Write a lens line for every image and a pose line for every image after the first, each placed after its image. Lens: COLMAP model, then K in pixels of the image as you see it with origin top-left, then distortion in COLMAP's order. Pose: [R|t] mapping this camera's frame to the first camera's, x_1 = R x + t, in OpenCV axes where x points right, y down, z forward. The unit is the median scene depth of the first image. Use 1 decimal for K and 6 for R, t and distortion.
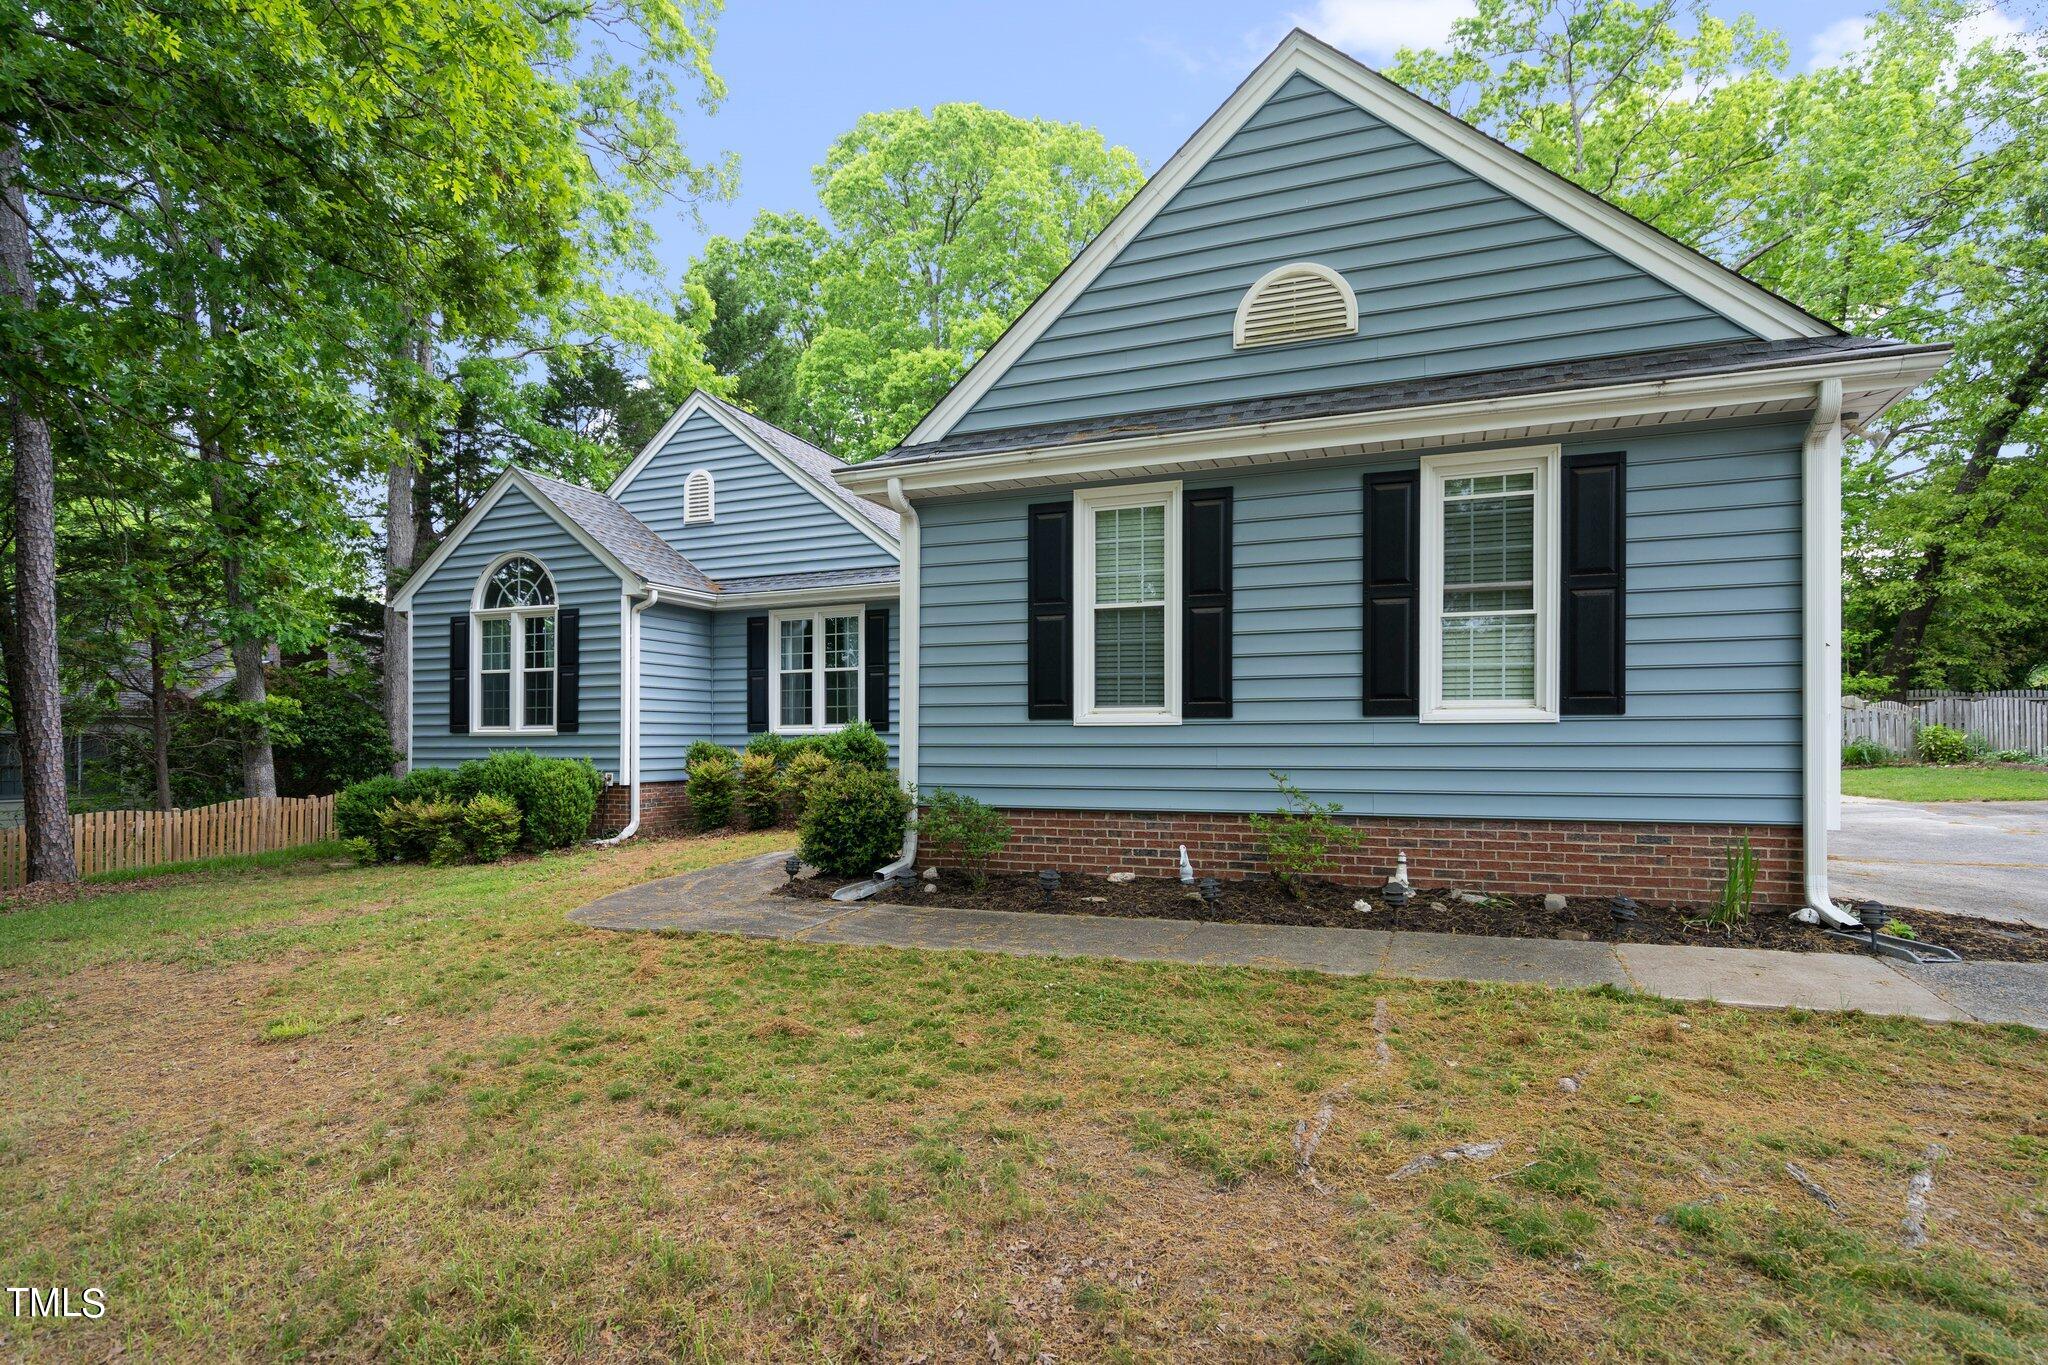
lens RADIAL K [[1035.0, 0, 1040.4], [0, 1035.0, 735.8], [0, 0, 1]] dist [-0.002443, -0.000213]
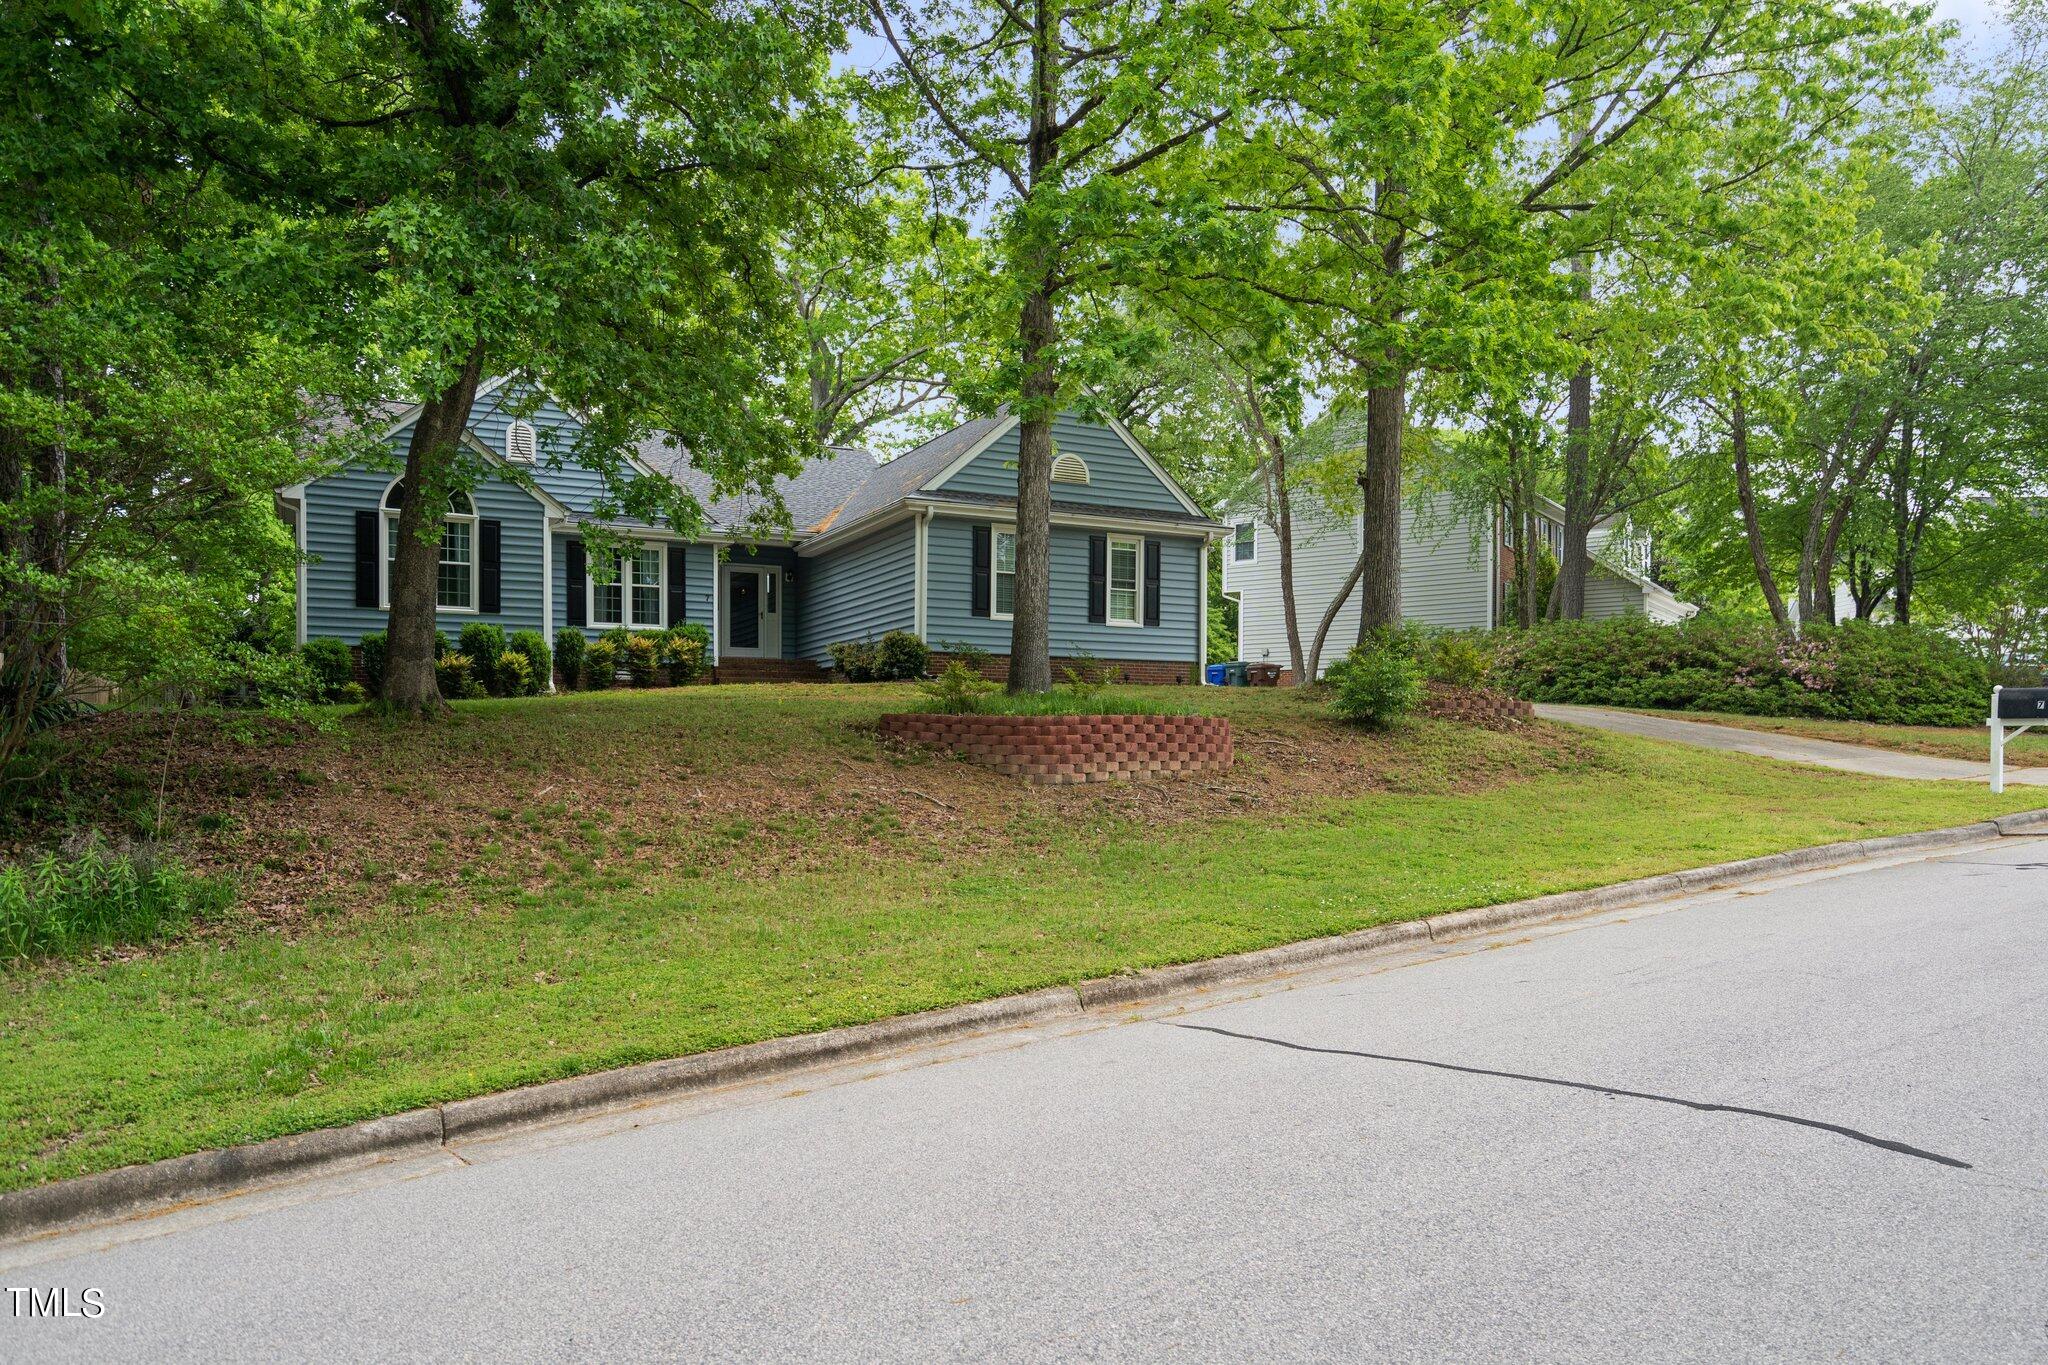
lens RADIAL K [[1413.6, 0, 1023.5], [0, 1413.6, 685.6], [0, 0, 1]] dist [0.002826, 0.000160]
pose [[0.653061, 0.043383, 0.756061, -2.572777], [-0.003361, 0.998514, -0.054392, 0.345310], [-0.757298, 0.032980, 0.652237, -1.288094]]
